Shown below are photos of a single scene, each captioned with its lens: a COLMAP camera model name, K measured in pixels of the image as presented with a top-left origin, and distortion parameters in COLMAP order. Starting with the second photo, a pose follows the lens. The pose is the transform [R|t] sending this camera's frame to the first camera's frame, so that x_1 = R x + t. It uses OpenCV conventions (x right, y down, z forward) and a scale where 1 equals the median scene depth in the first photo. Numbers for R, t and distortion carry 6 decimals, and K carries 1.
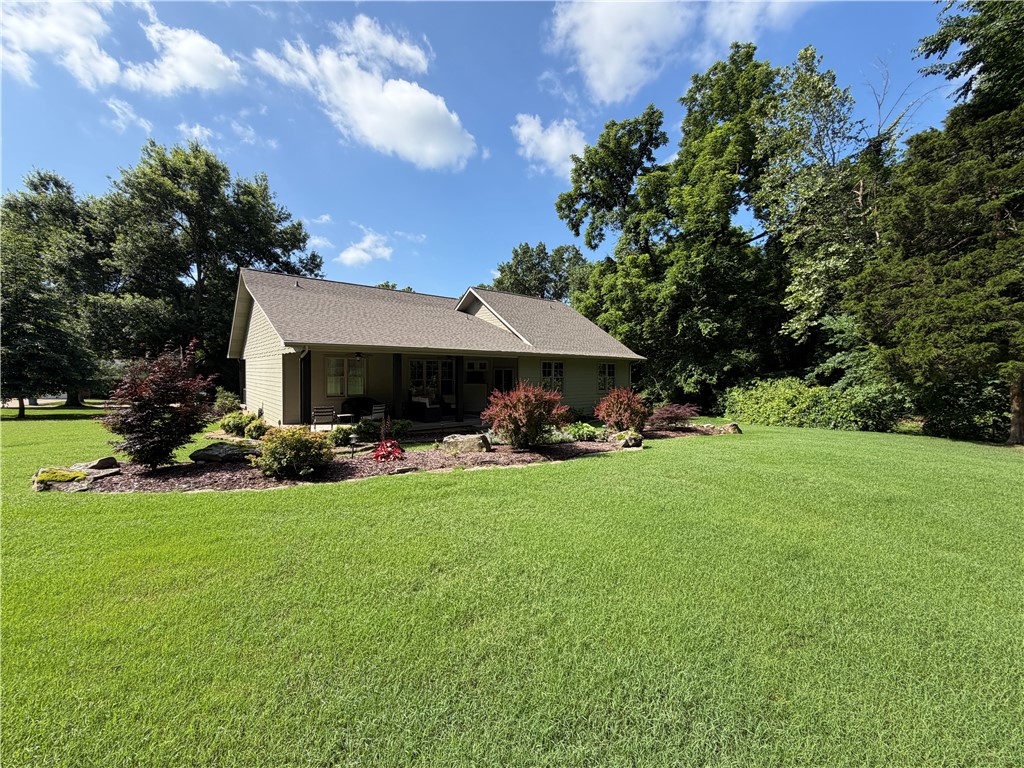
lens RADIAL K [[411.9, 0, 512.0], [0, 411.9, 384.0], [0, 0, 1]] dist [0.003343, 0.000393]
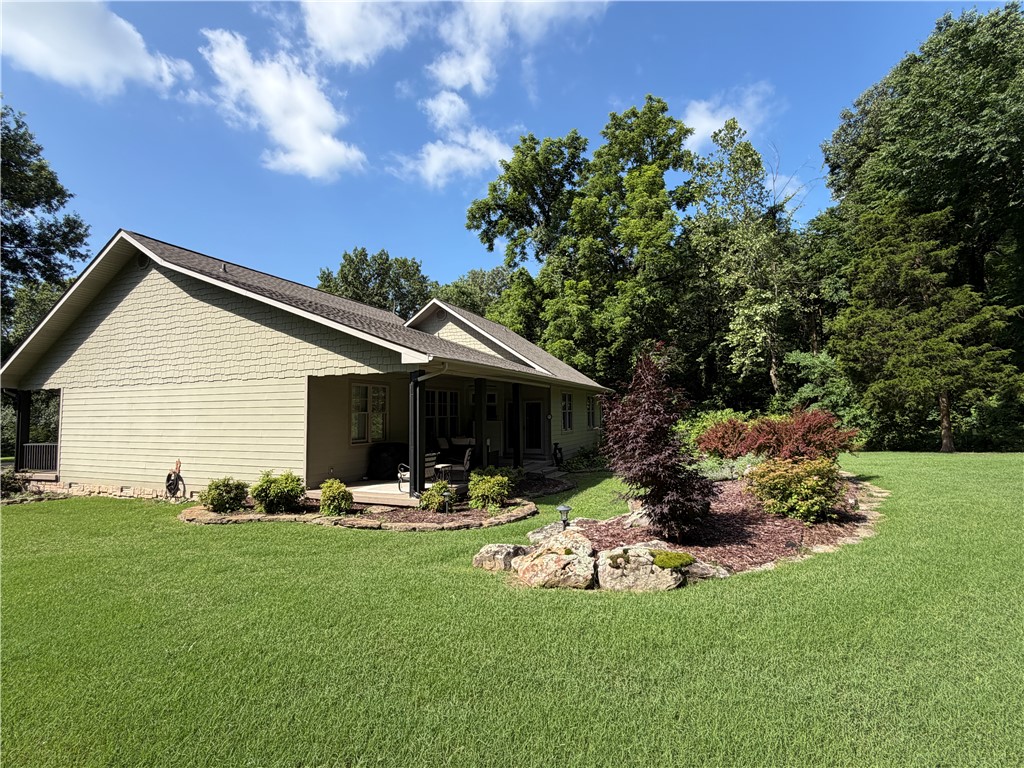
lens RADIAL K [[506.3, 0, 512.0], [0, 506.3, 384.0], [0, 0, 1]] dist [-0.000536, 0.000009]
pose [[0.876958, 0.010987, 0.480441, -0.378348], [0.032644, 0.996068, -0.082364, 0.007329], [-0.479456, 0.087913, 0.873151, 0.100836]]
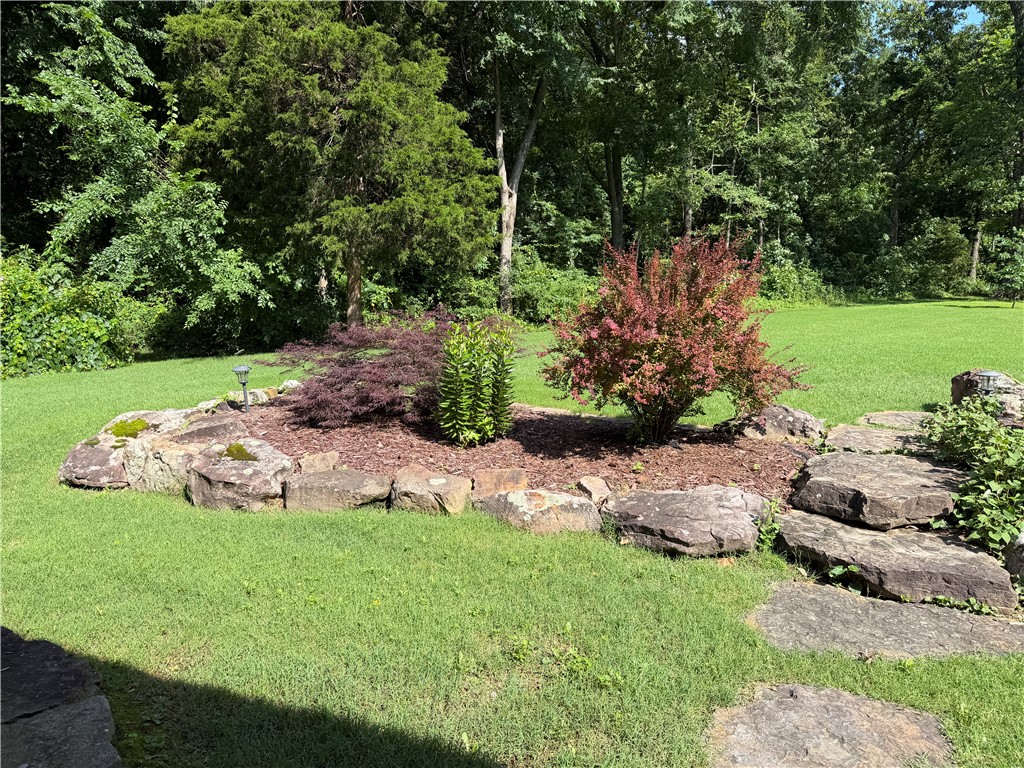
lens RADIAL K [[737.7, 0, 512.0], [0, 737.7, 384.0], [0, 0, 1]] dist [0.001176, -0.002244]
pose [[-0.505531, -0.106037, 0.856268, -0.026243], [-0.001385, 0.992518, 0.122092, 0.020830], [-0.862808, 0.060535, -0.501895, 0.645323]]
